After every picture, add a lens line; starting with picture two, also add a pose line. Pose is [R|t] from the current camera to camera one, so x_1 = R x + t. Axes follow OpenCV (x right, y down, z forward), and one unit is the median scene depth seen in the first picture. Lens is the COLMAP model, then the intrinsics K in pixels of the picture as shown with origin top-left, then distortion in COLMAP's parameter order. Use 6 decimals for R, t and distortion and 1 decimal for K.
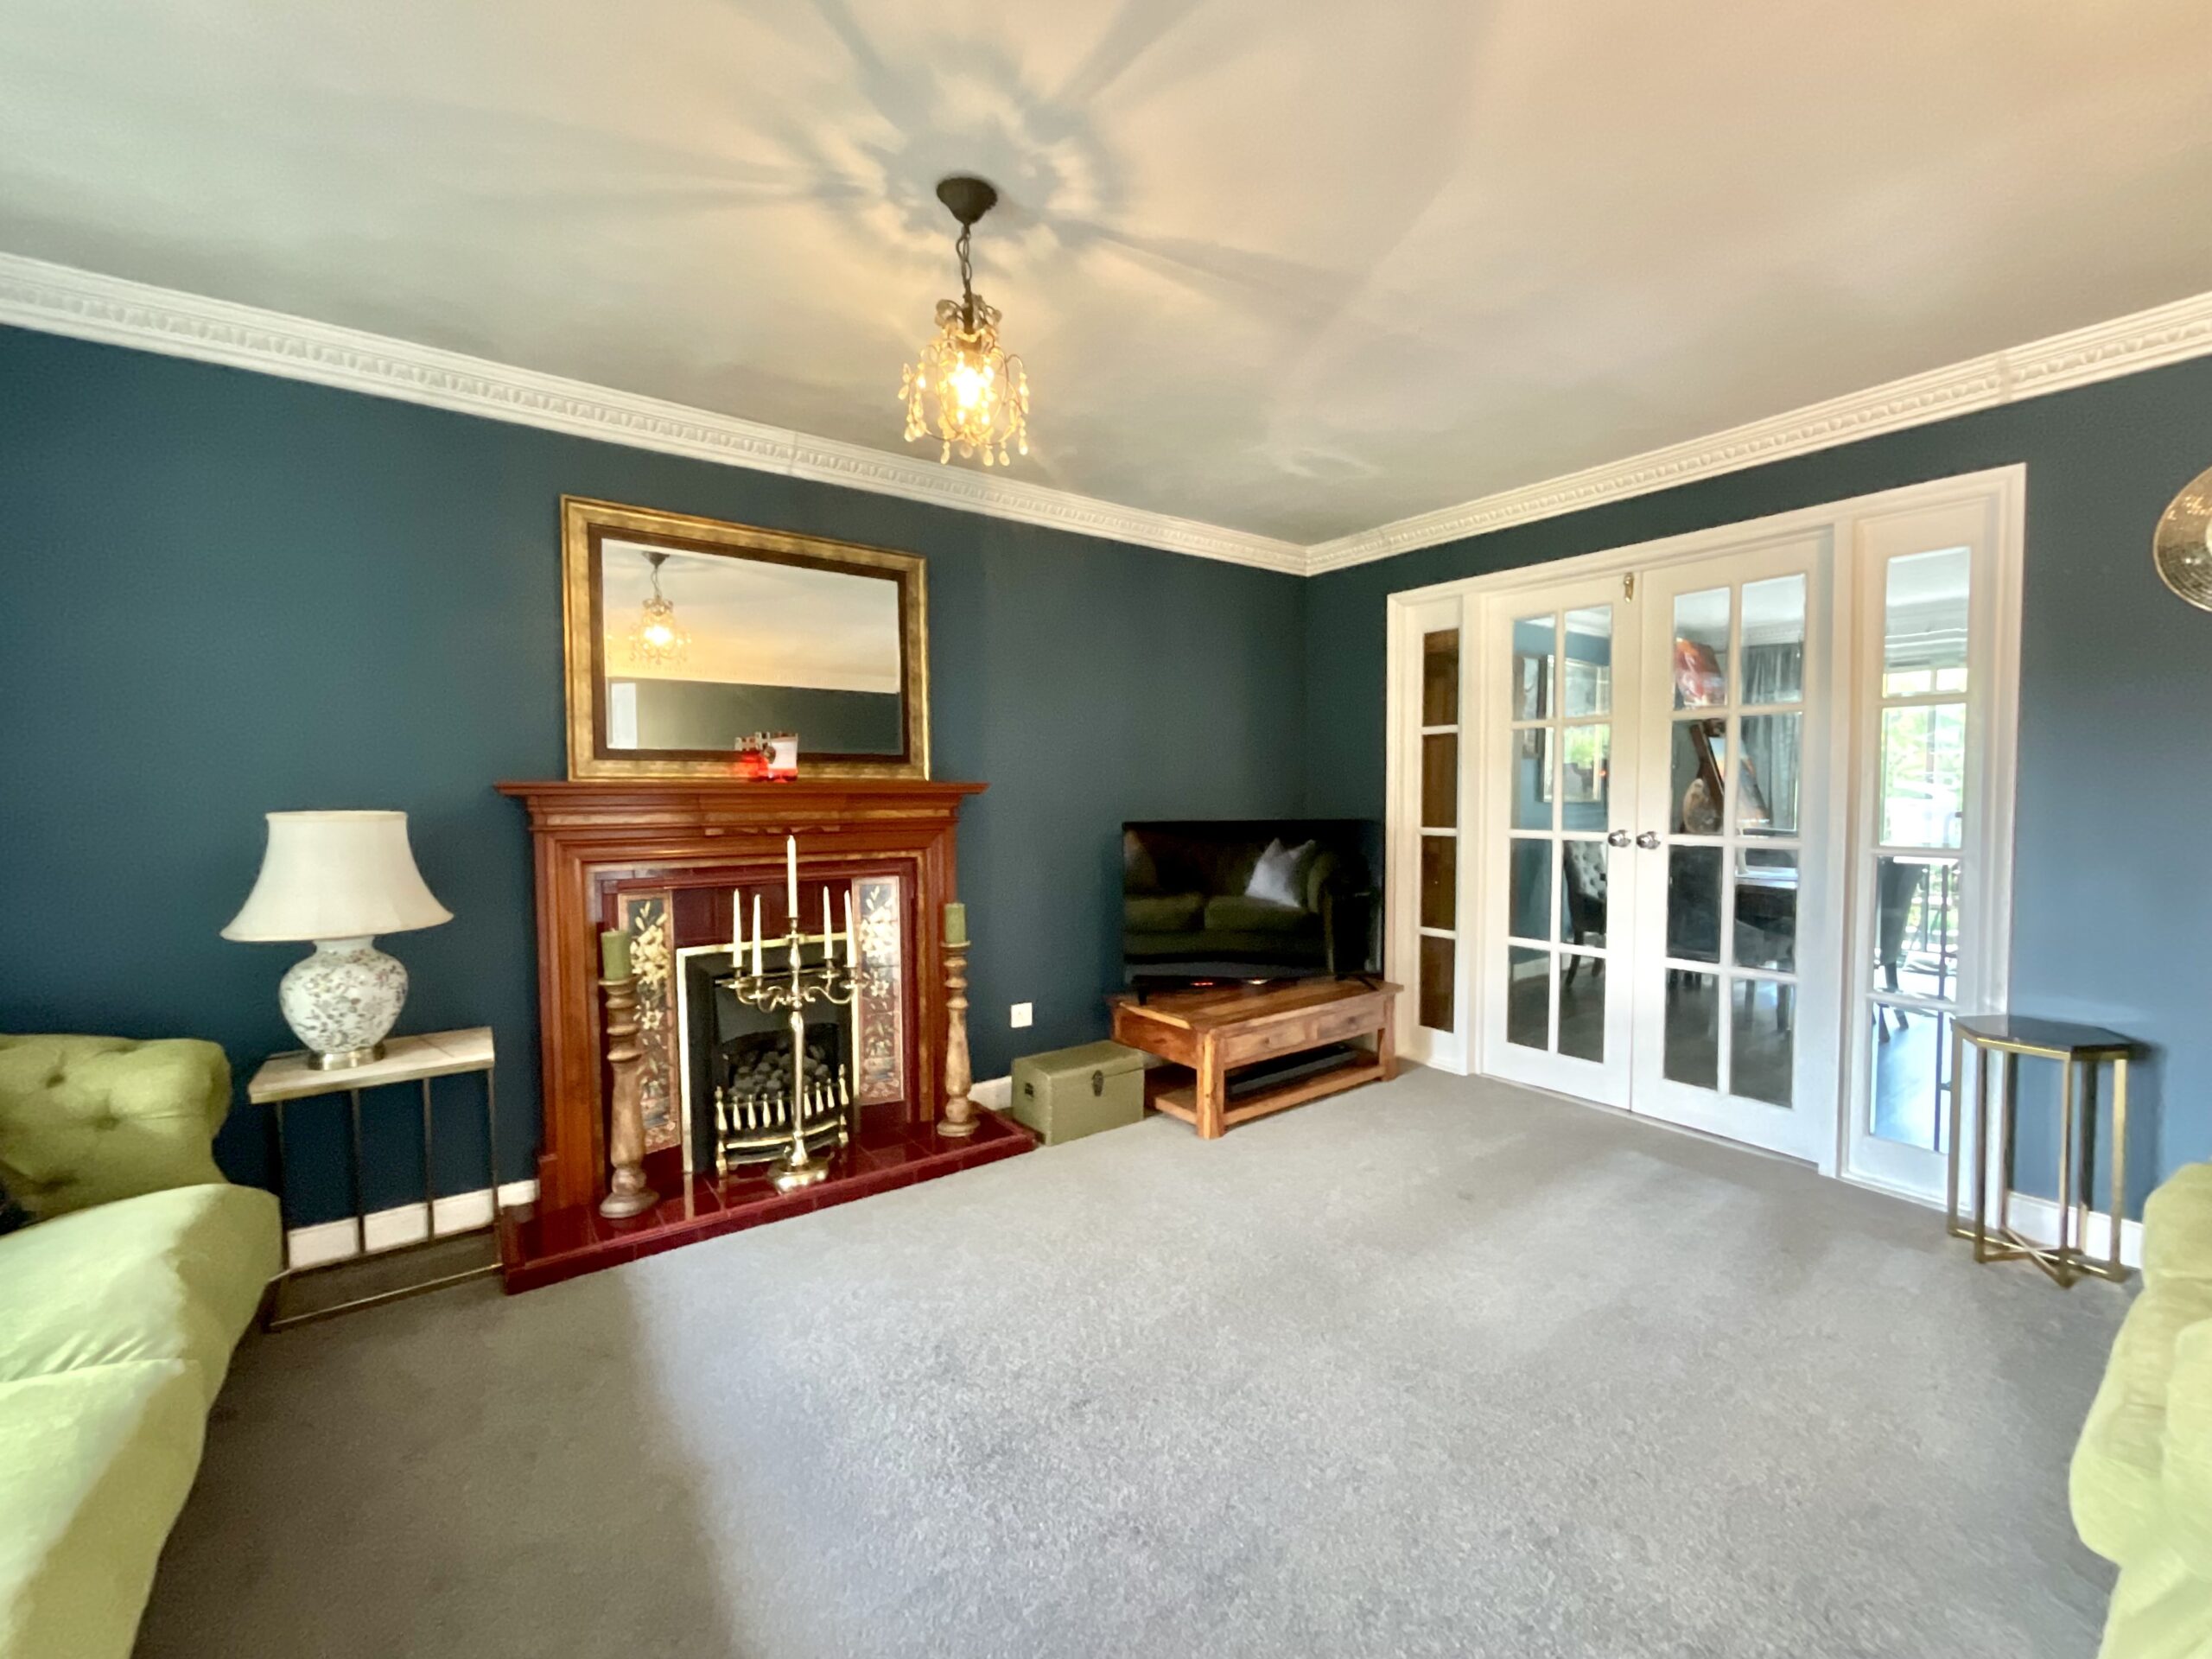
lens RADIAL K [[886.6, 0, 1114.6], [0, 886.6, 834.1], [0, 0, 1]] dist [-0.001026, 0.000163]
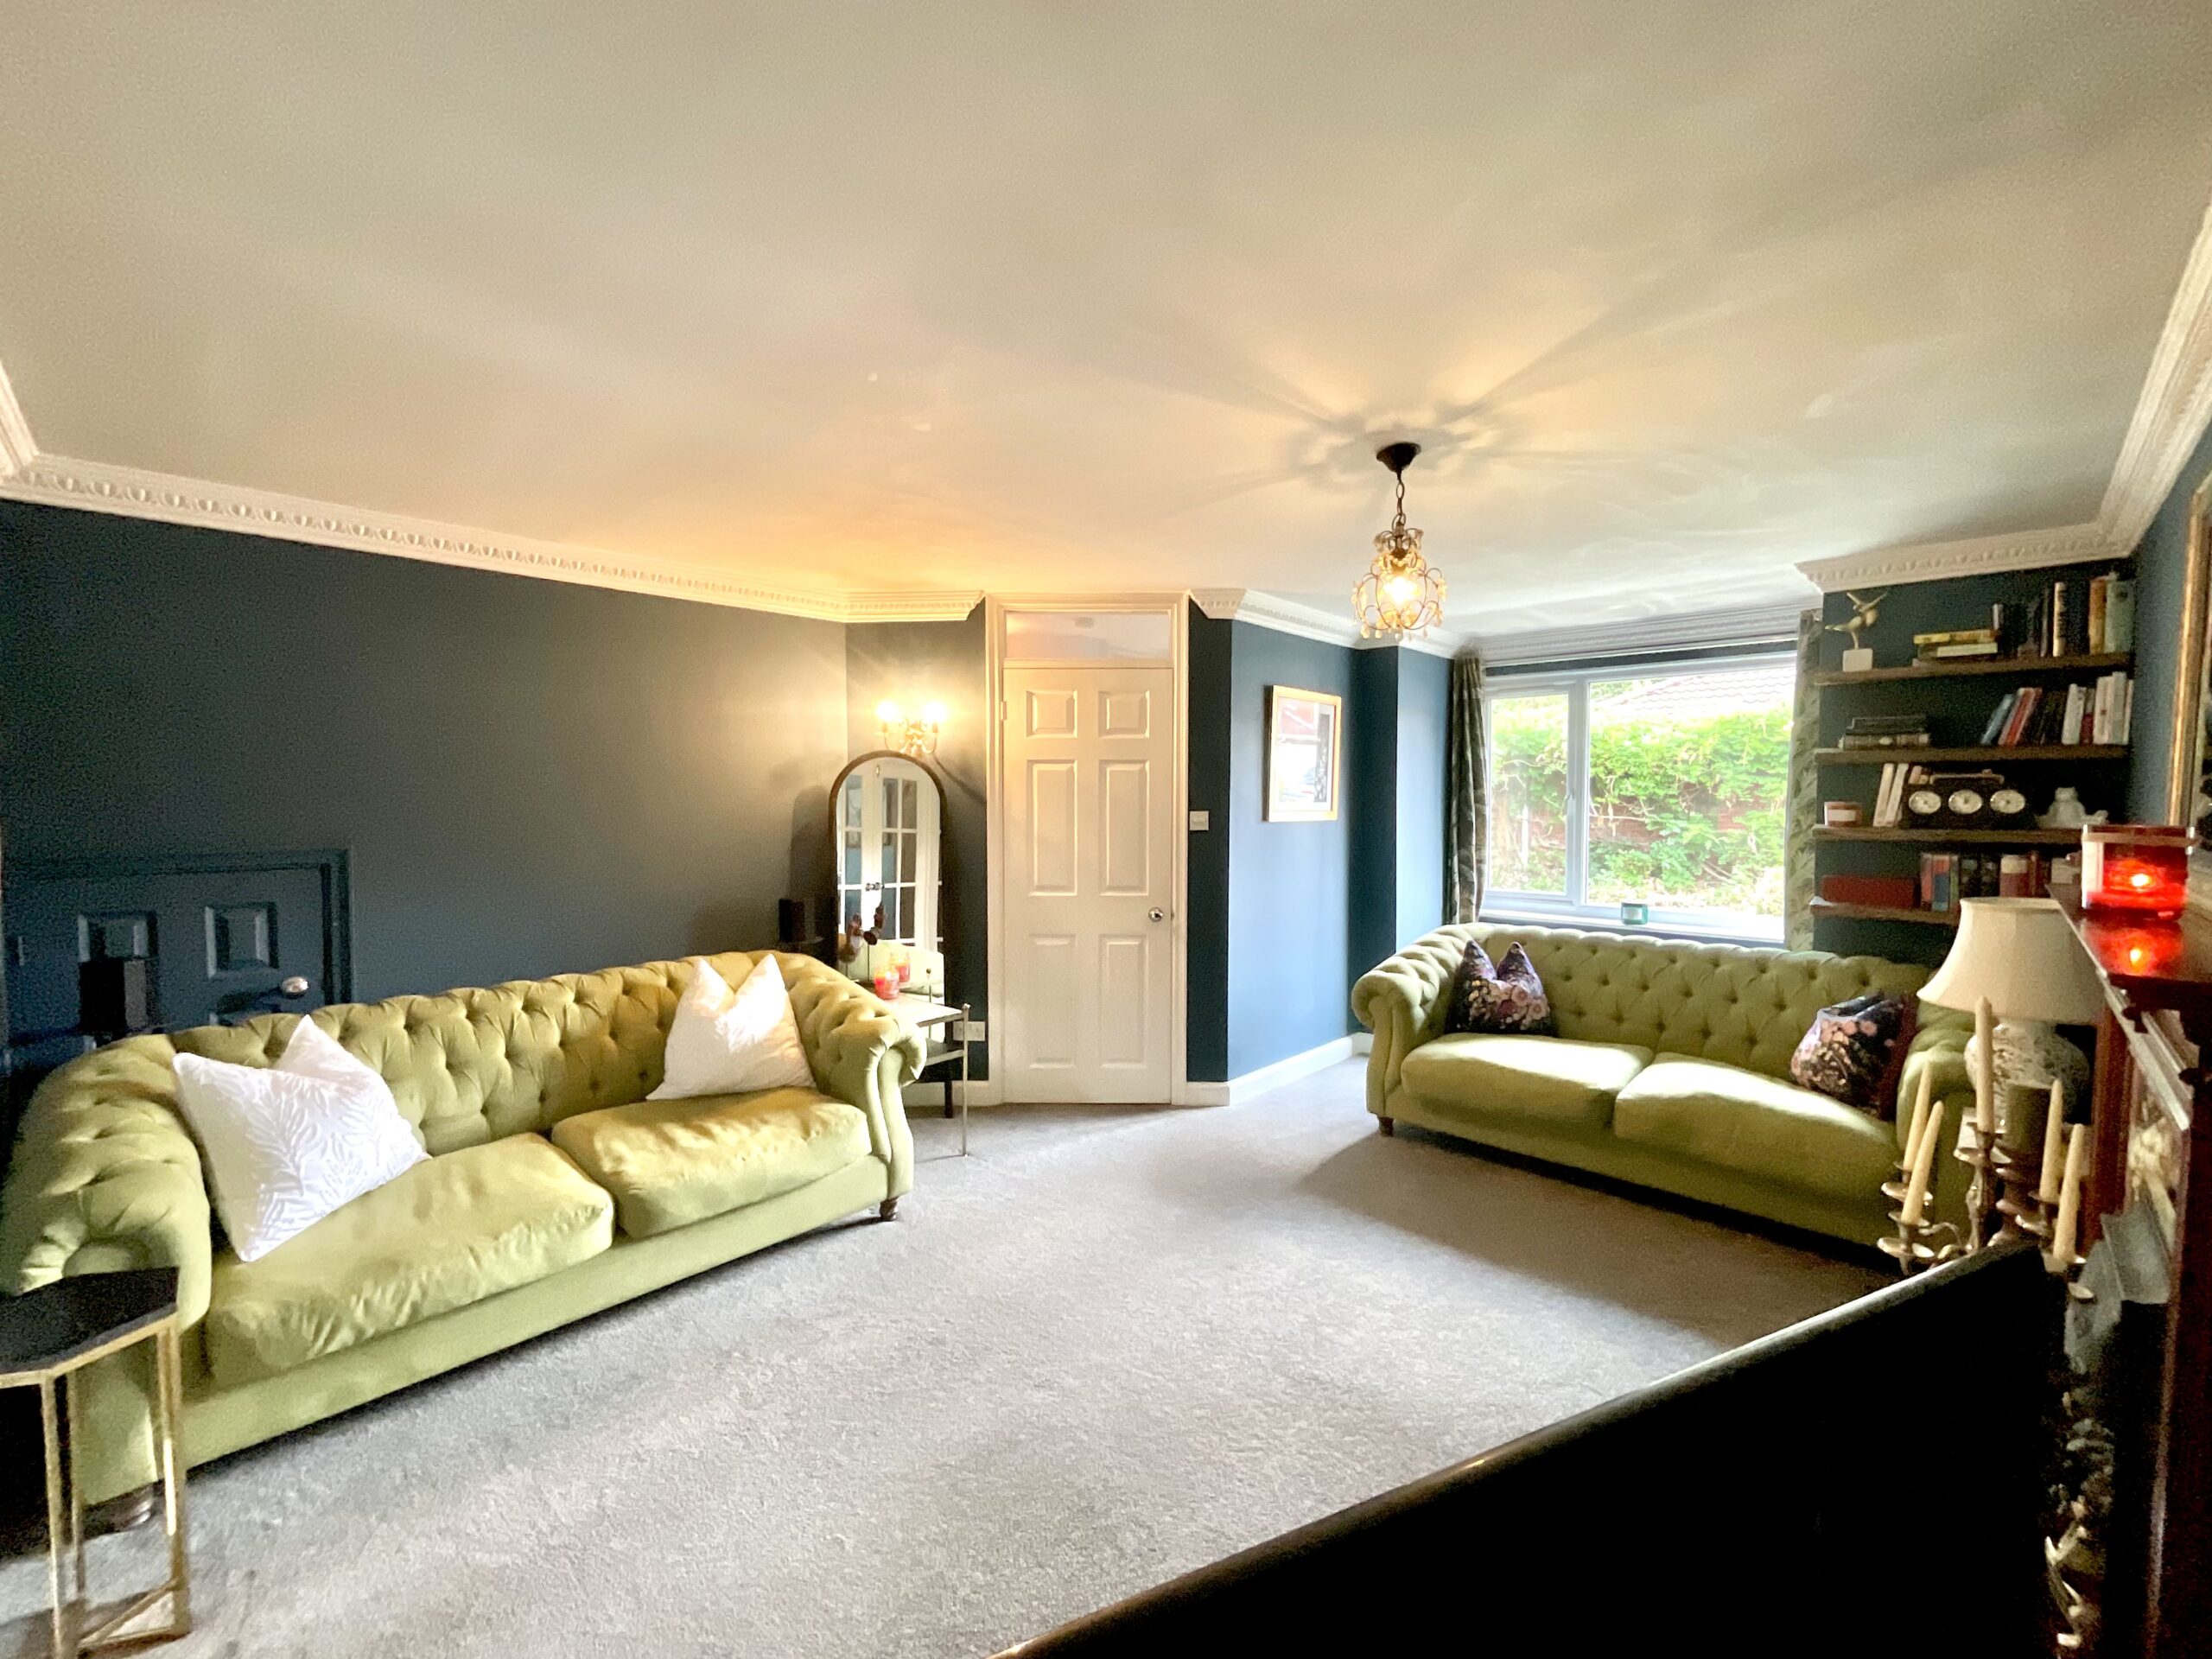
lens RADIAL K [[910.1, 0, 1144.1], [0, 910.1, 827.9], [0, 0, 1]] dist [-0.034895, -0.000087]
pose [[-0.980698, 0.009996, -0.195275, 0.320105], [-0.007118, 0.996206, 0.086740, -0.161911], [0.195401, 0.086456, -0.976905, 1.487315]]
